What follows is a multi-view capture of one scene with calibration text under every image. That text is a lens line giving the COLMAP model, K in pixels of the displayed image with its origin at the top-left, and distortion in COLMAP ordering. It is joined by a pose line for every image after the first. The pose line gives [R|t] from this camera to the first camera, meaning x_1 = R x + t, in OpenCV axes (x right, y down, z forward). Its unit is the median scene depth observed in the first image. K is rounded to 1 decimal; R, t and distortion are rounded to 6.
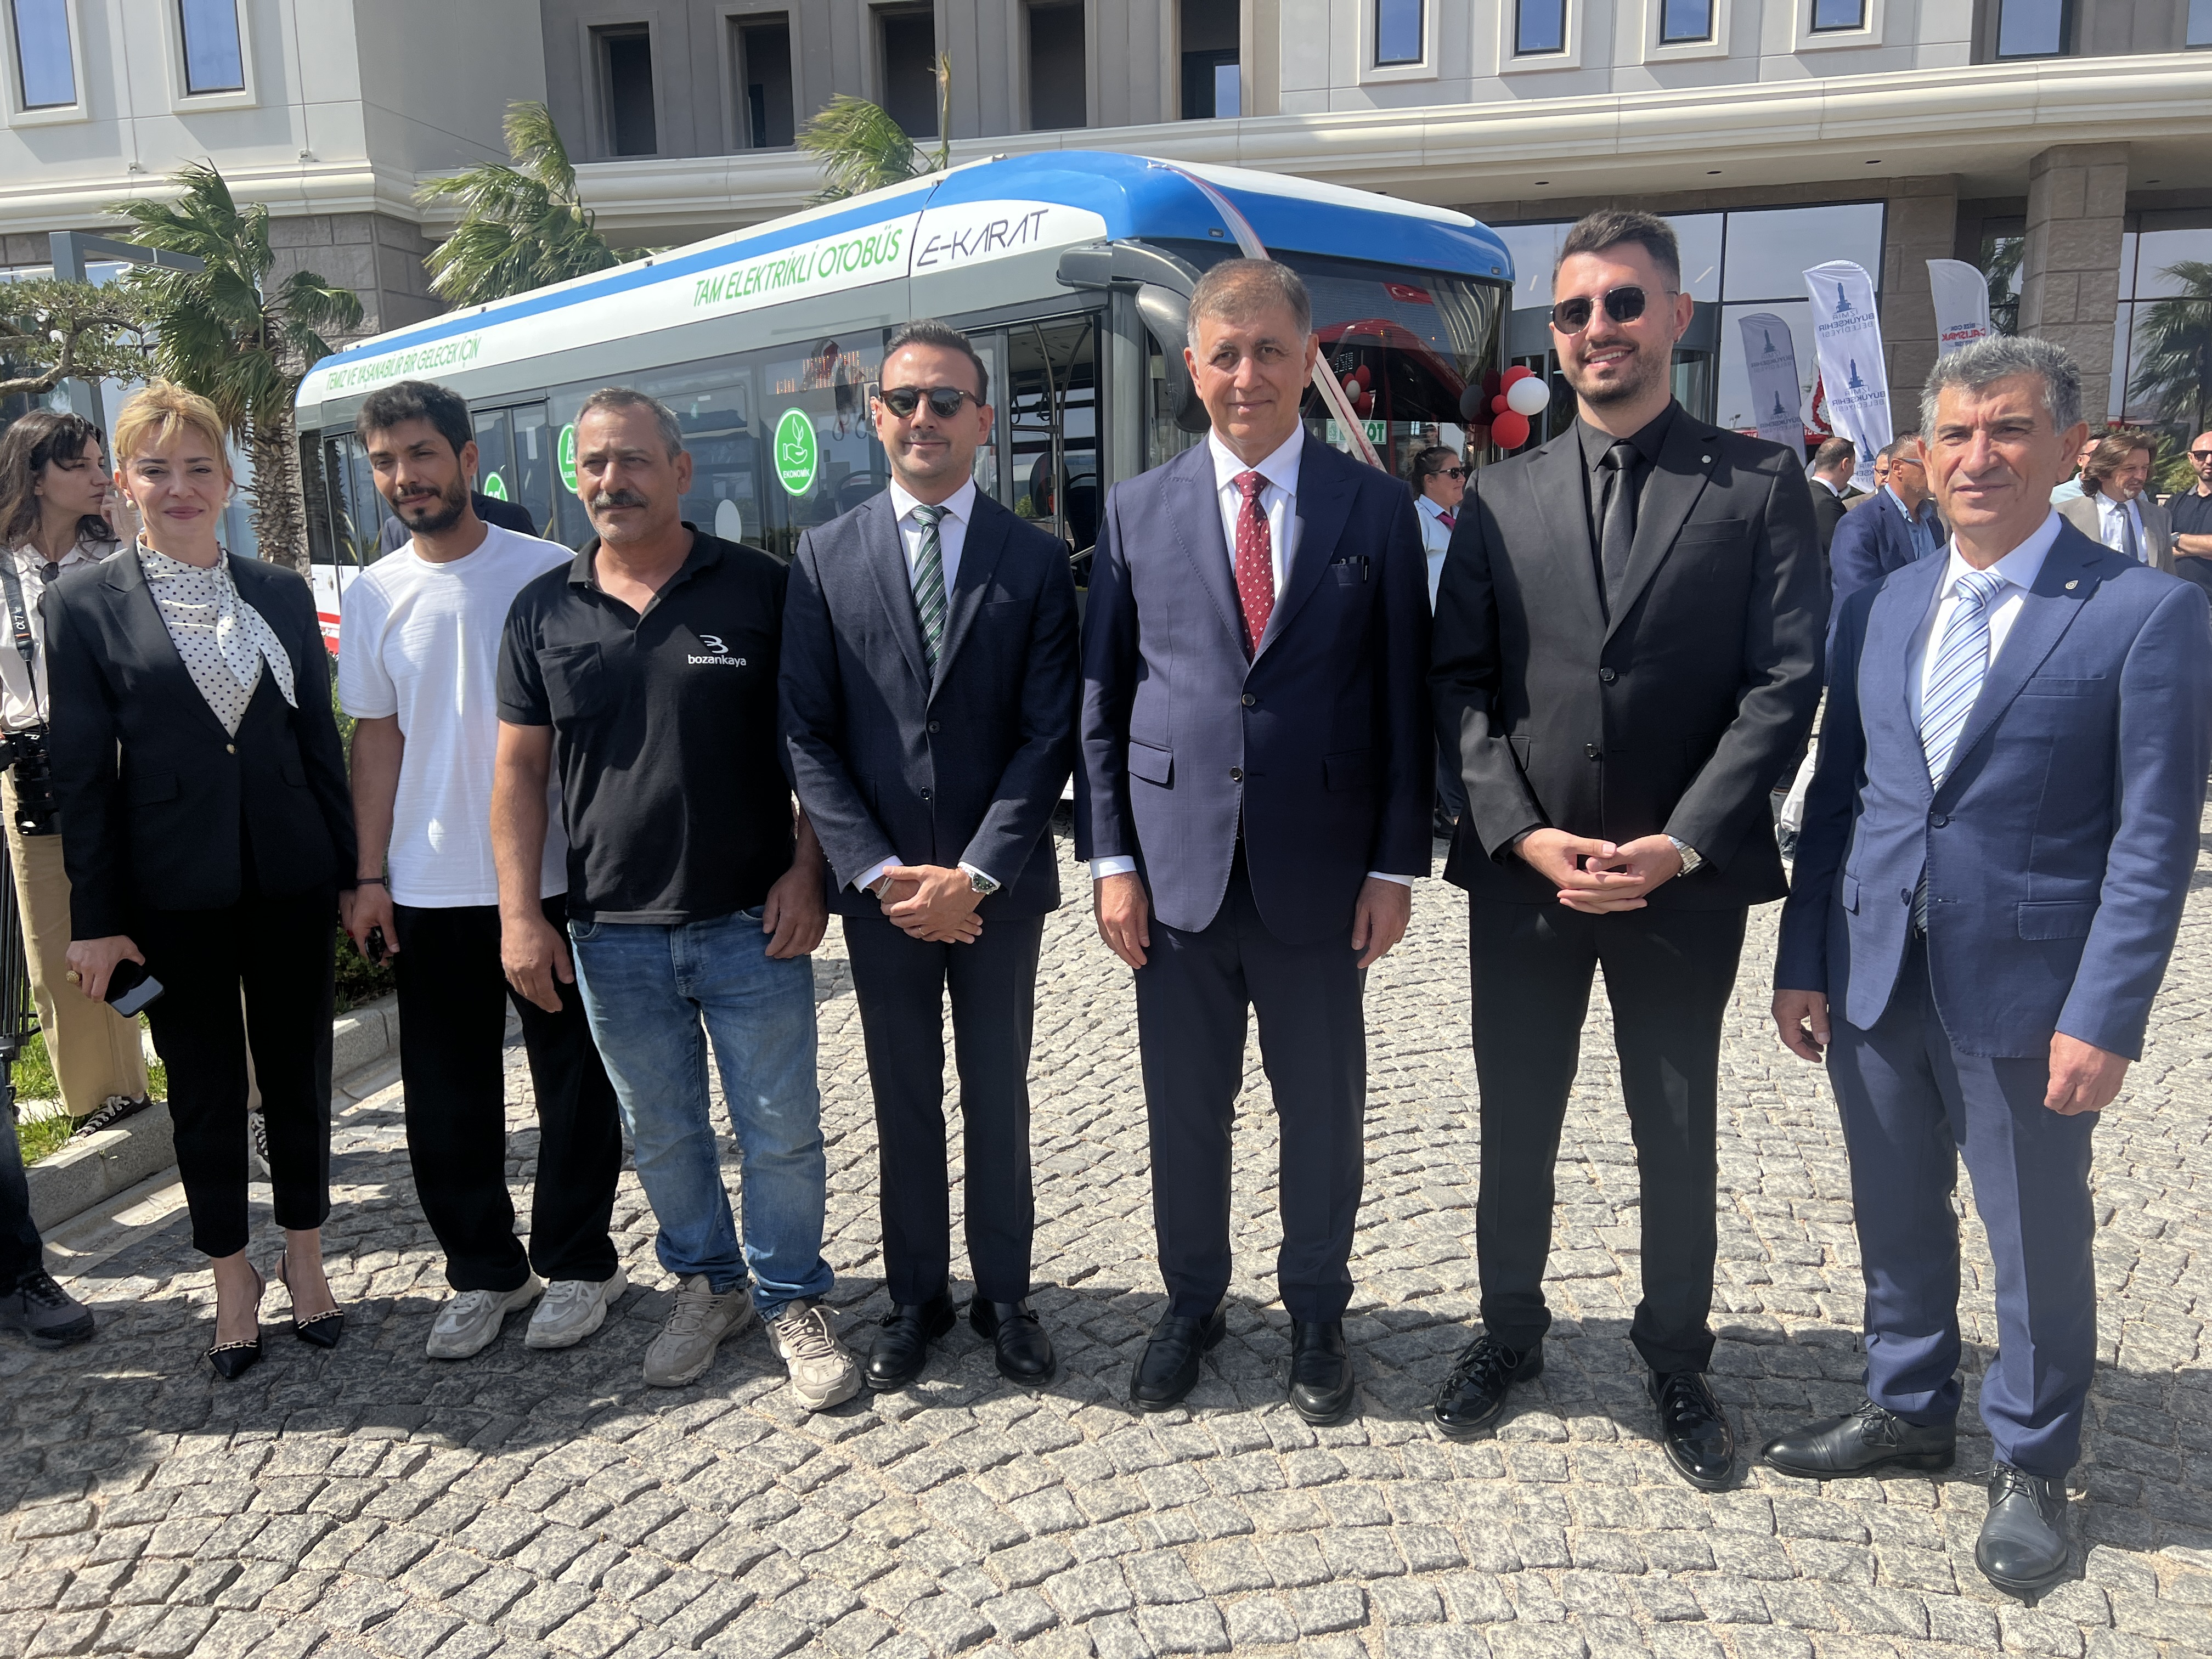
lens RADIAL K [[1702.9, 0, 1087.1], [0, 1702.9, 824.0], [0, 0, 1]] dist [0.047263, -0.052754]
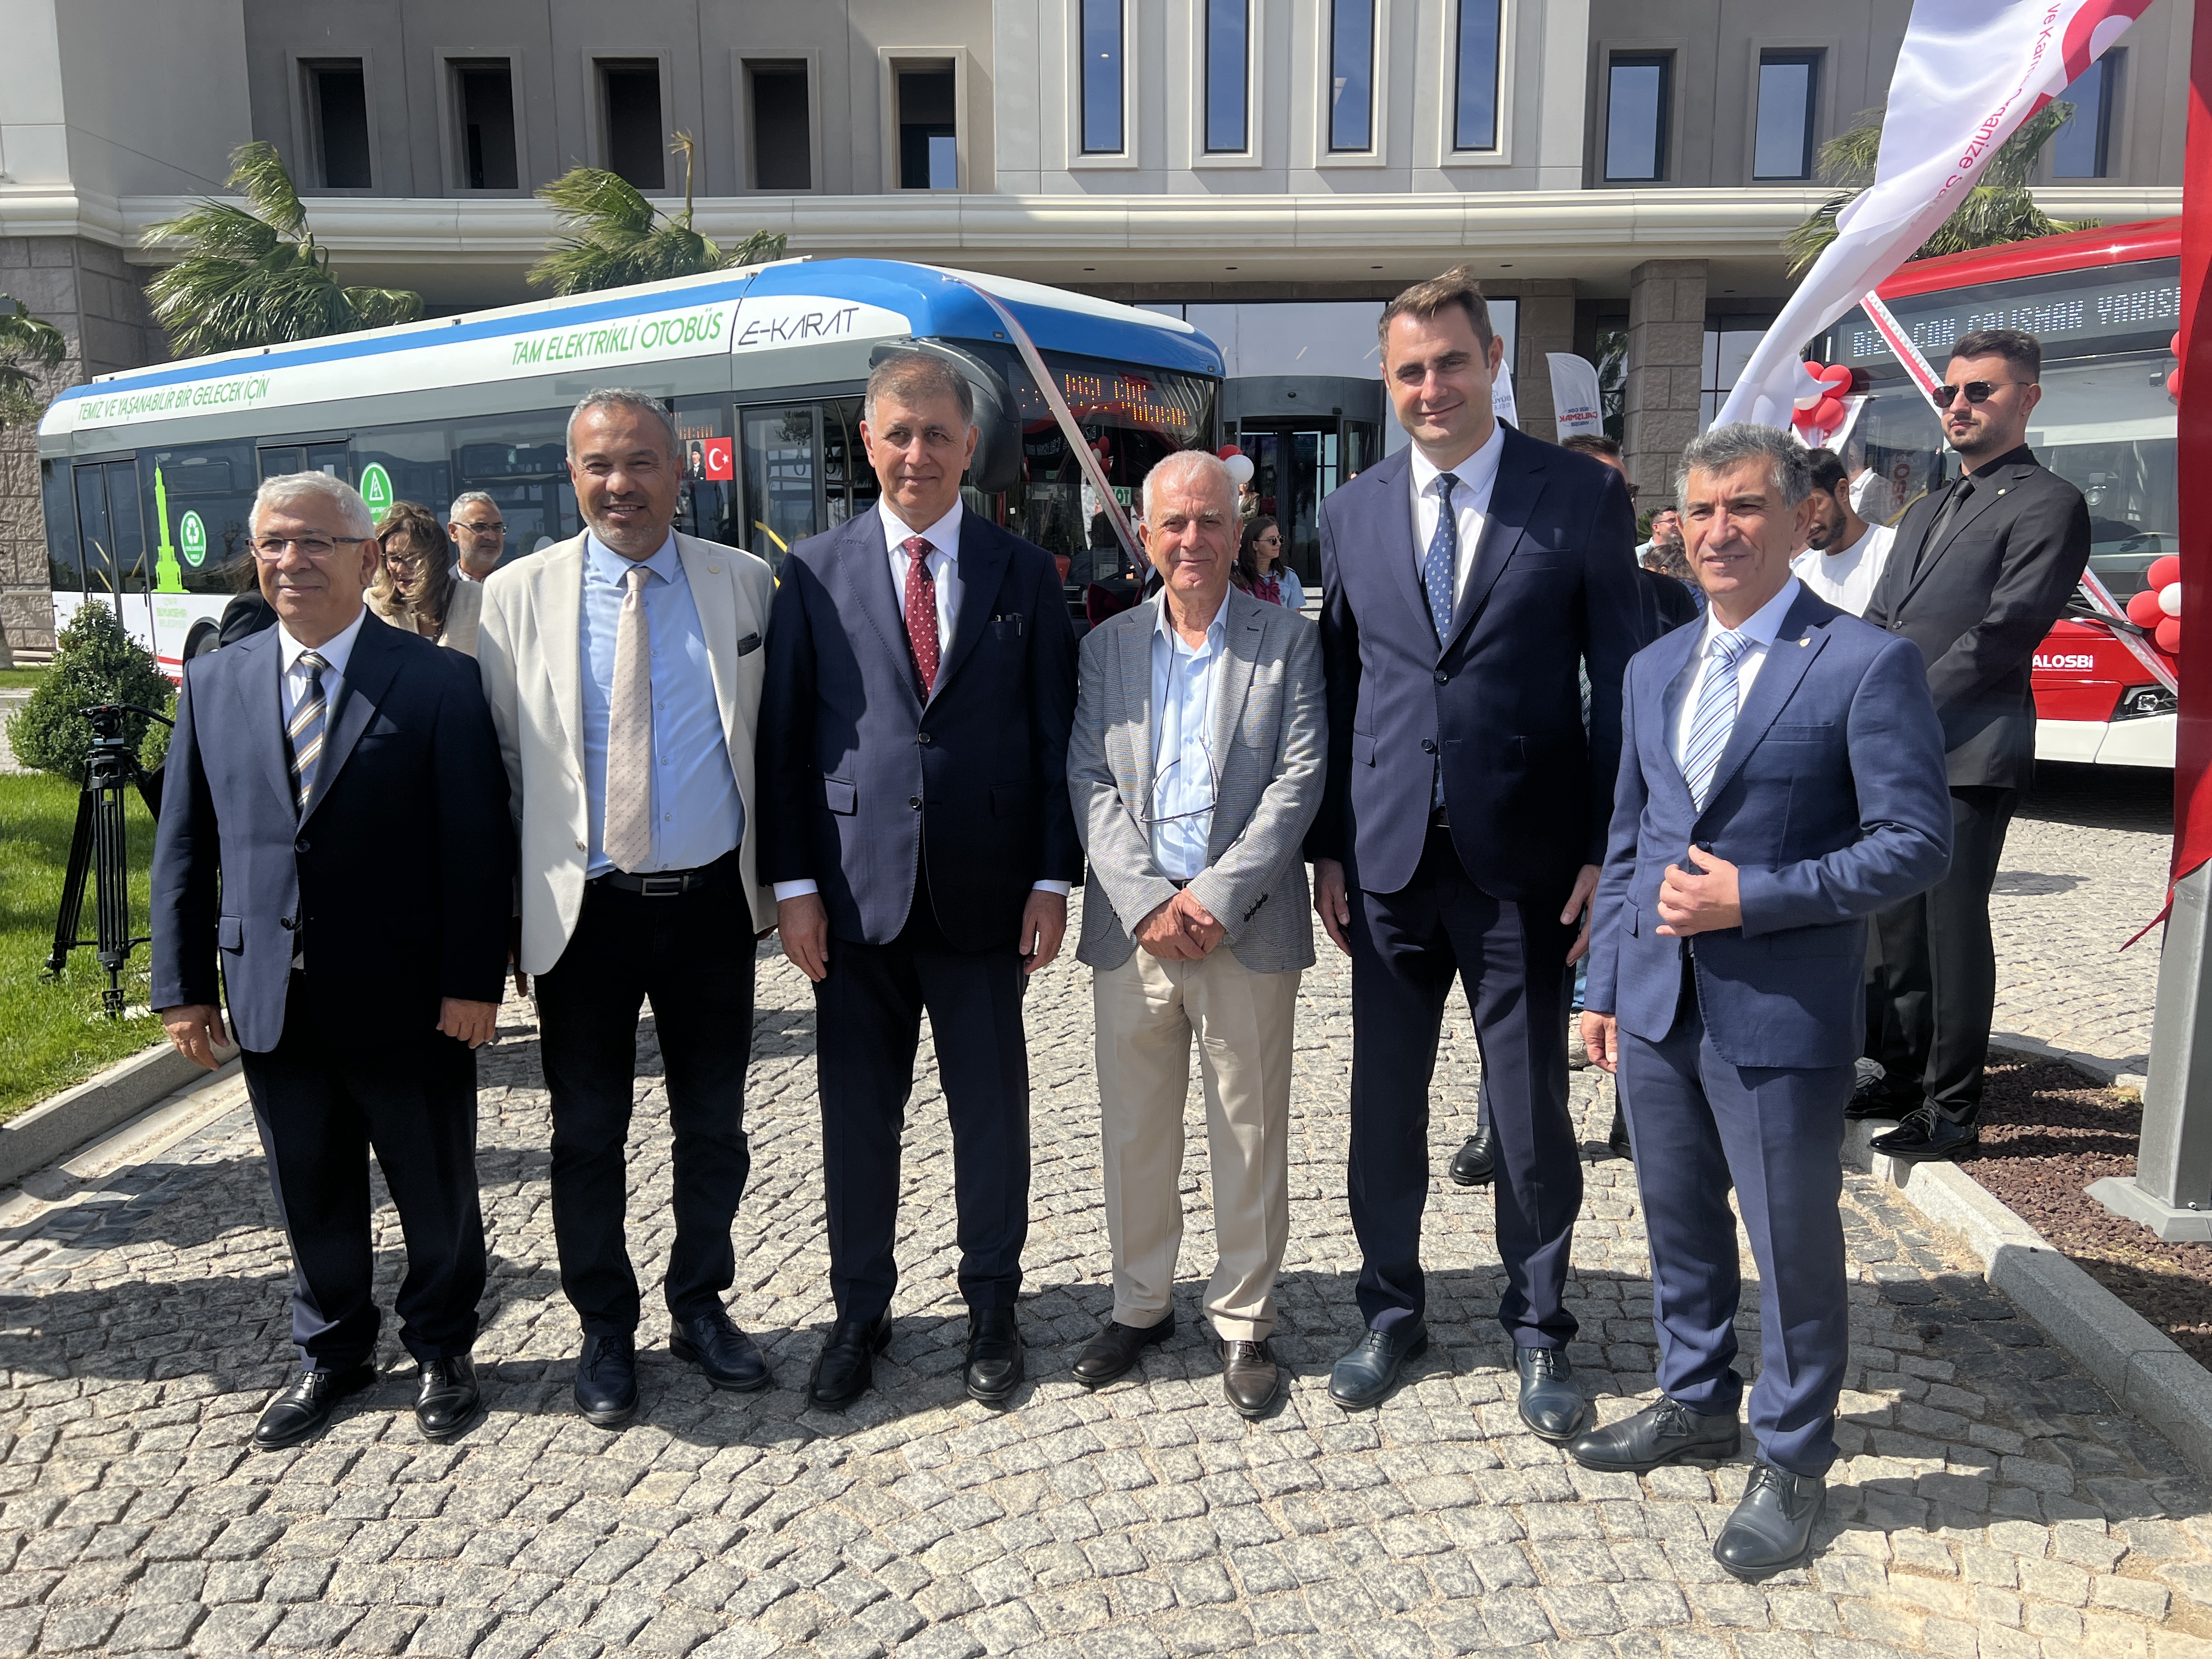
lens RADIAL K [[1702.9, 0, 1124.0], [0, 1702.9, 832.7], [0, 0, 1]] dist [0.047263, -0.052754]
pose [[0.980836, -0.014917, 0.194262, -0.072863], [0.018726, 0.999666, -0.017788, 0.037869], [-0.193931, 0.021085, 0.980788, -0.208516]]
